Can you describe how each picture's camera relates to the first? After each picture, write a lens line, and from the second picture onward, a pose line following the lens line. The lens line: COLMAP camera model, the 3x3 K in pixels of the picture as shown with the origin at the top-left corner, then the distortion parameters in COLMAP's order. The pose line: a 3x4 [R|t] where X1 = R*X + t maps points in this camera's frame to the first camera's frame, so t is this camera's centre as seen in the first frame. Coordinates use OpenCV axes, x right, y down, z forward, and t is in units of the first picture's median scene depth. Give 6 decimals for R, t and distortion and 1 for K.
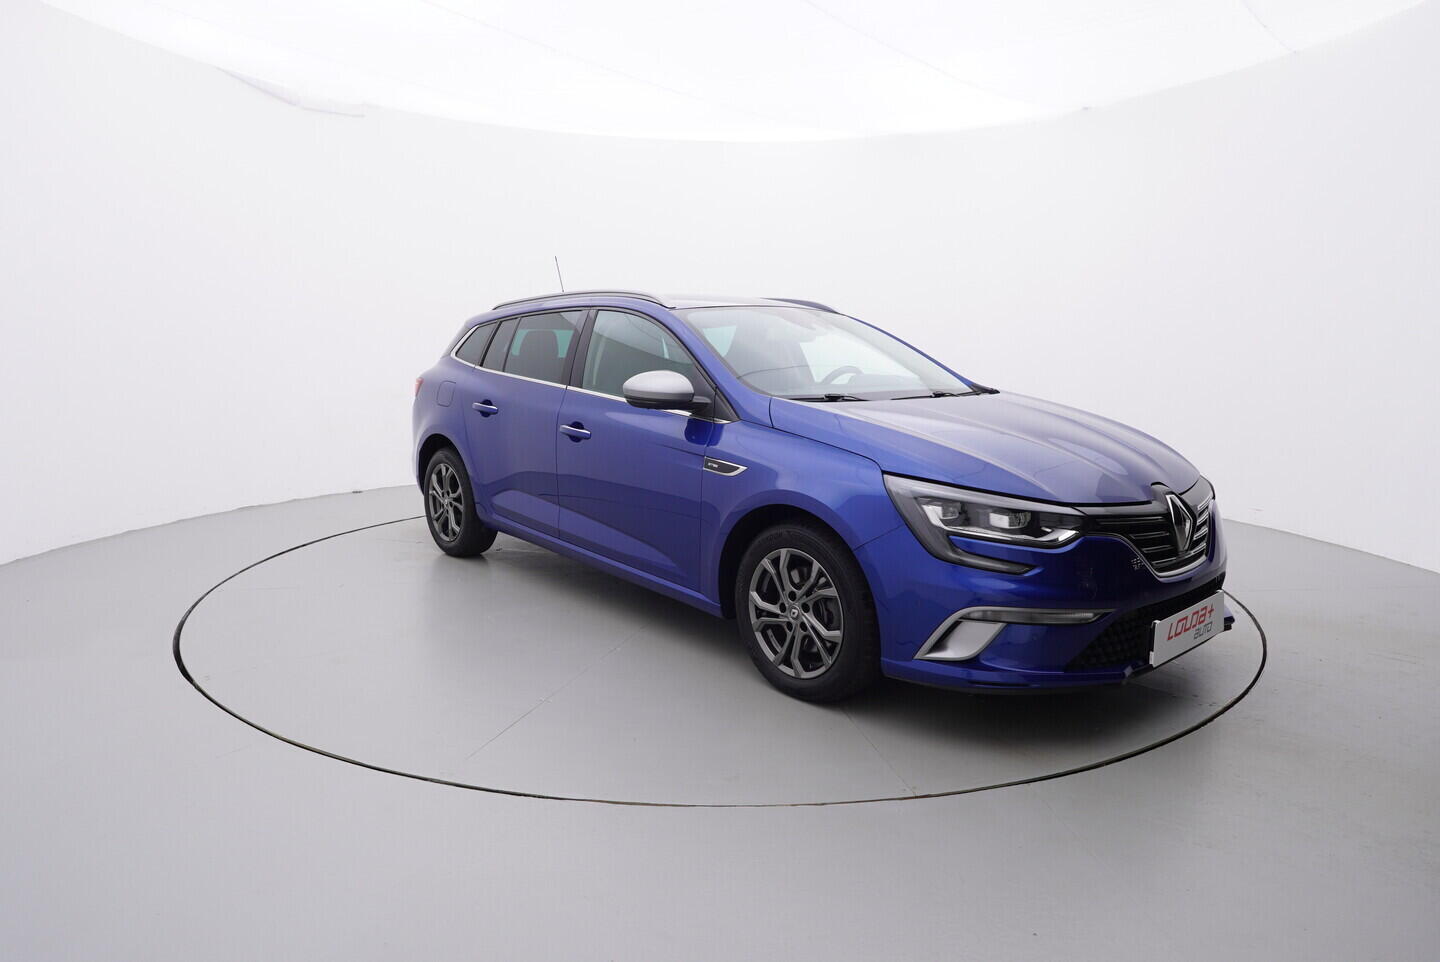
lens RADIAL K [[869.5, 0, 718.6], [0, 869.5, 477.9], [0, 0, 1]] dist [-0.000986, 0.000215]
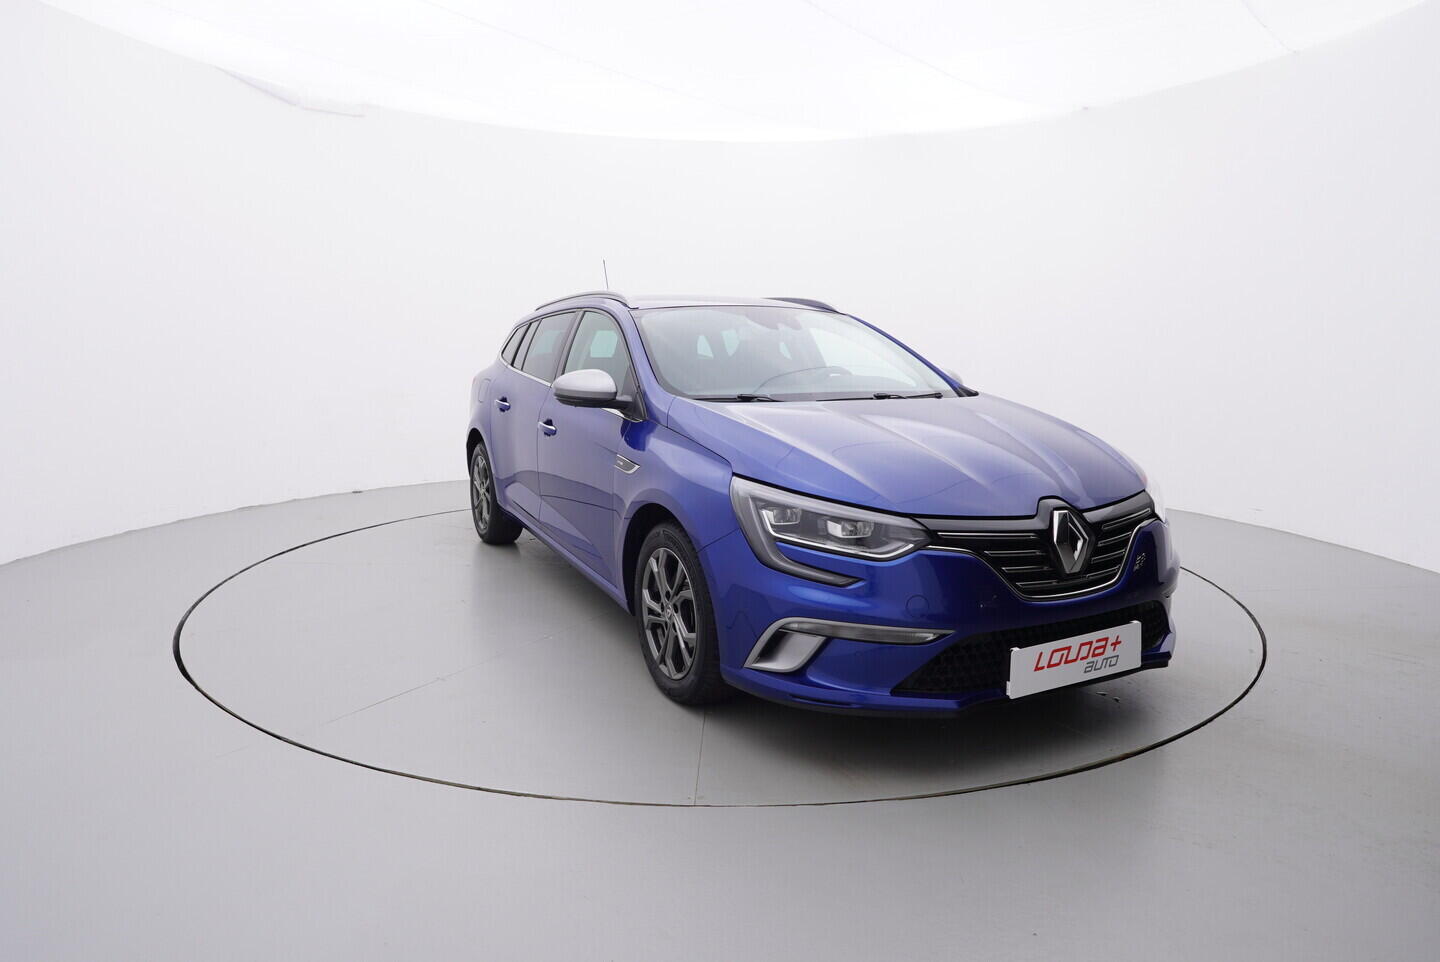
lens RADIAL K [[869.5, 0, 721.4], [0, 869.5, 482.0], [0, 0, 1]] dist [-0.000986, 0.000215]
pose [[0.972068, 0.034944, -0.232082, 0.366428], [-0.034054, 0.999389, 0.007844, -0.004717], [0.232215, 0.000279, 0.972665, 0.041510]]
